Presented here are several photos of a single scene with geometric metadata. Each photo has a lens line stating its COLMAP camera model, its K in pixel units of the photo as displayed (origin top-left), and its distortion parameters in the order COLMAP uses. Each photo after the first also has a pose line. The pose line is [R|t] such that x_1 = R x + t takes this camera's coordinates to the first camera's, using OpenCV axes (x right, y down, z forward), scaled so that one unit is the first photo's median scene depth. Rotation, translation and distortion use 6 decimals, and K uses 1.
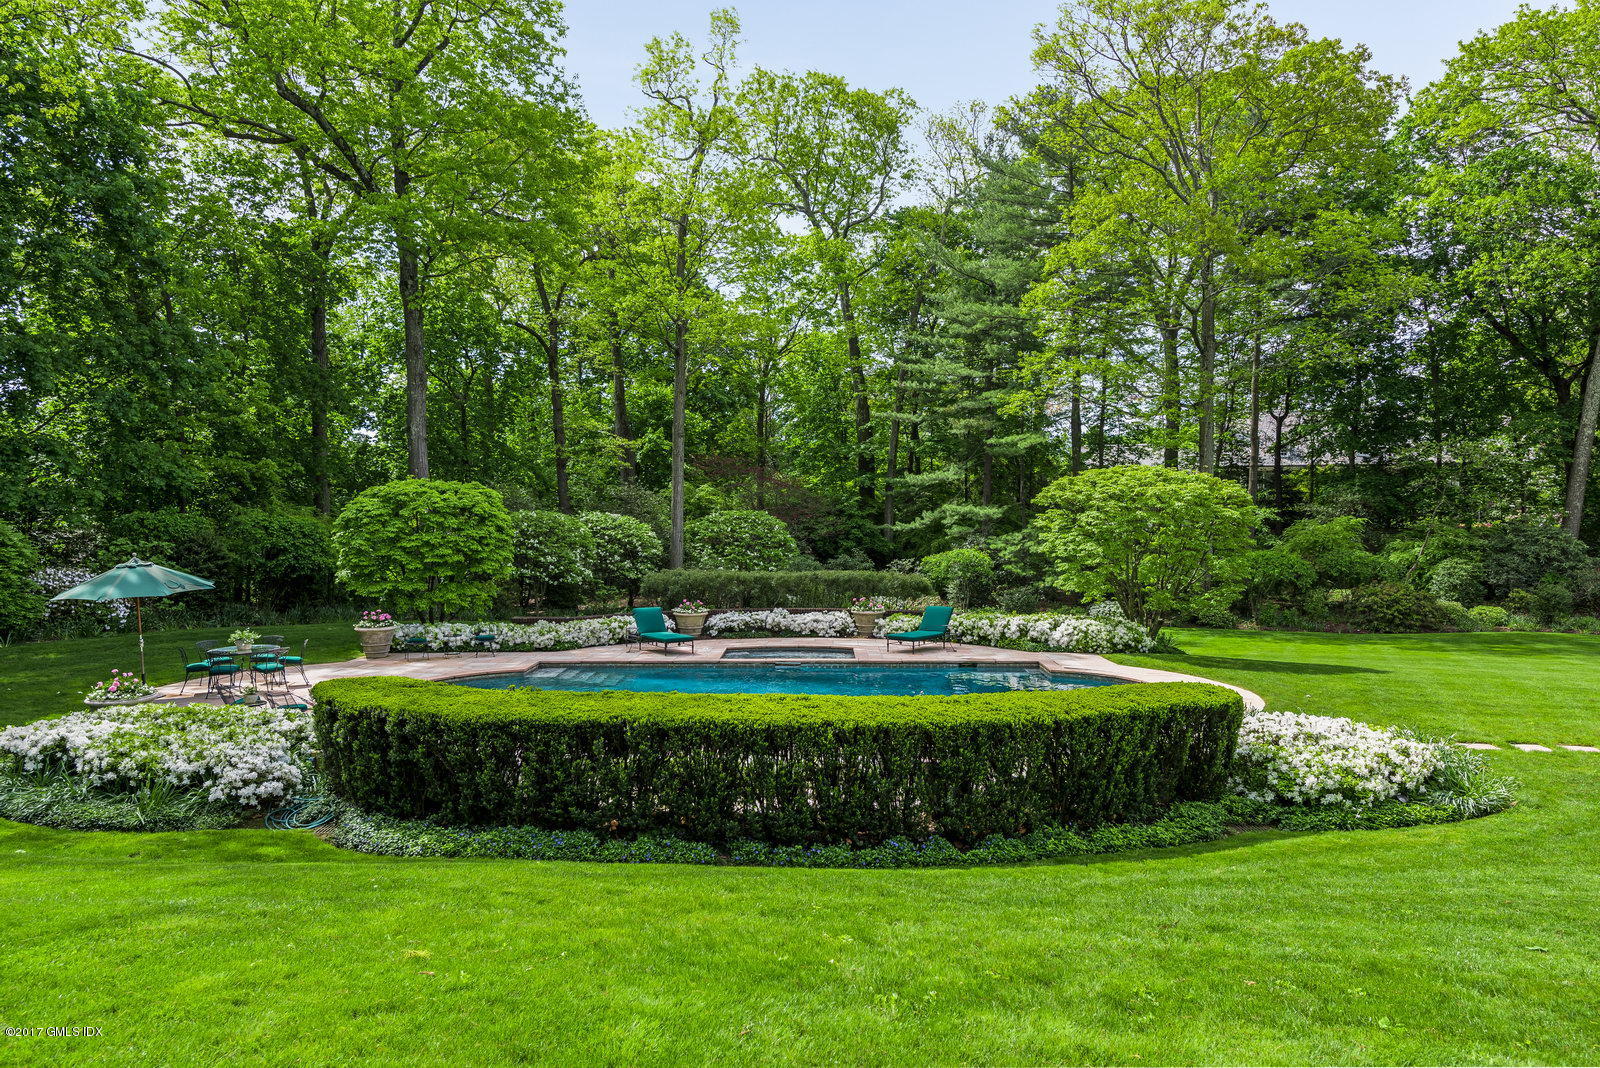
lens RADIAL K [[1104.4, 0, 802.0], [0, 1104.4, 530.1], [0, 0, 1]] dist [-0.002682, -0.000878]
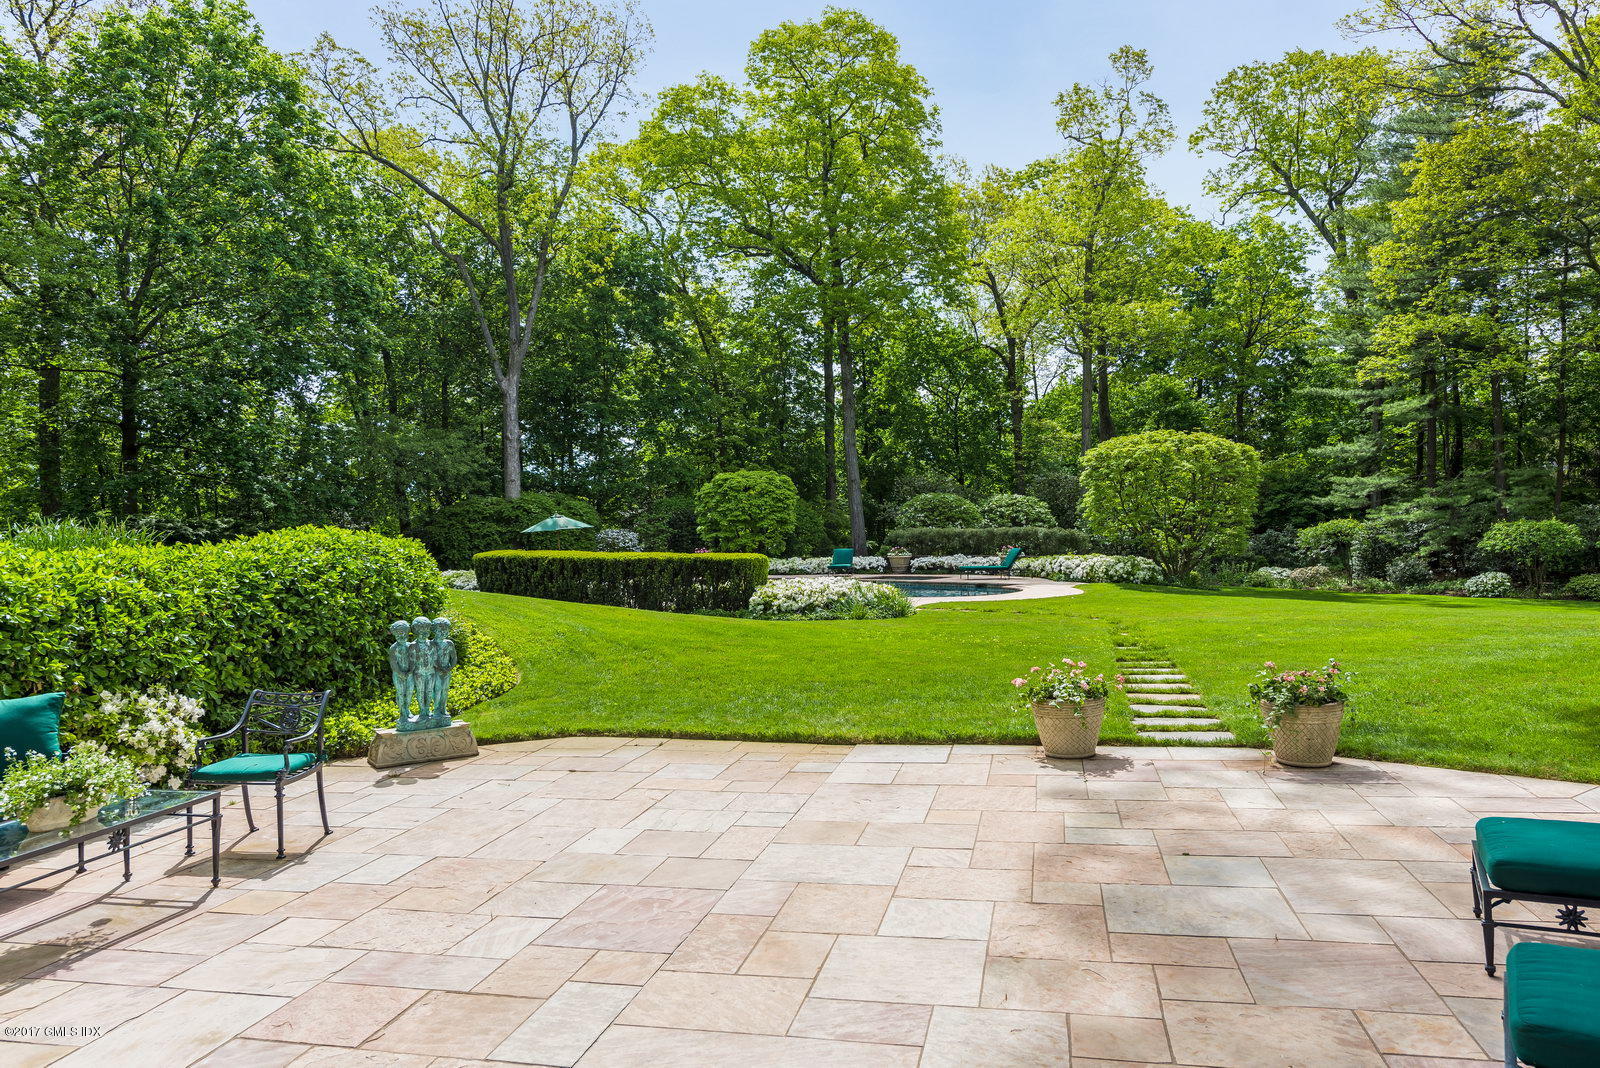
lens RADIAL K [[1104.4, 0, 800.1], [0, 1104.4, 531.0], [0, 0, 1]] dist [-0.002682, -0.000878]
pose [[0.766610, -0.006946, -0.642076, 0.774556], [0.009944, 0.999950, 0.001055, 0.043101], [0.642036, -0.007193, 0.766640, -0.183929]]
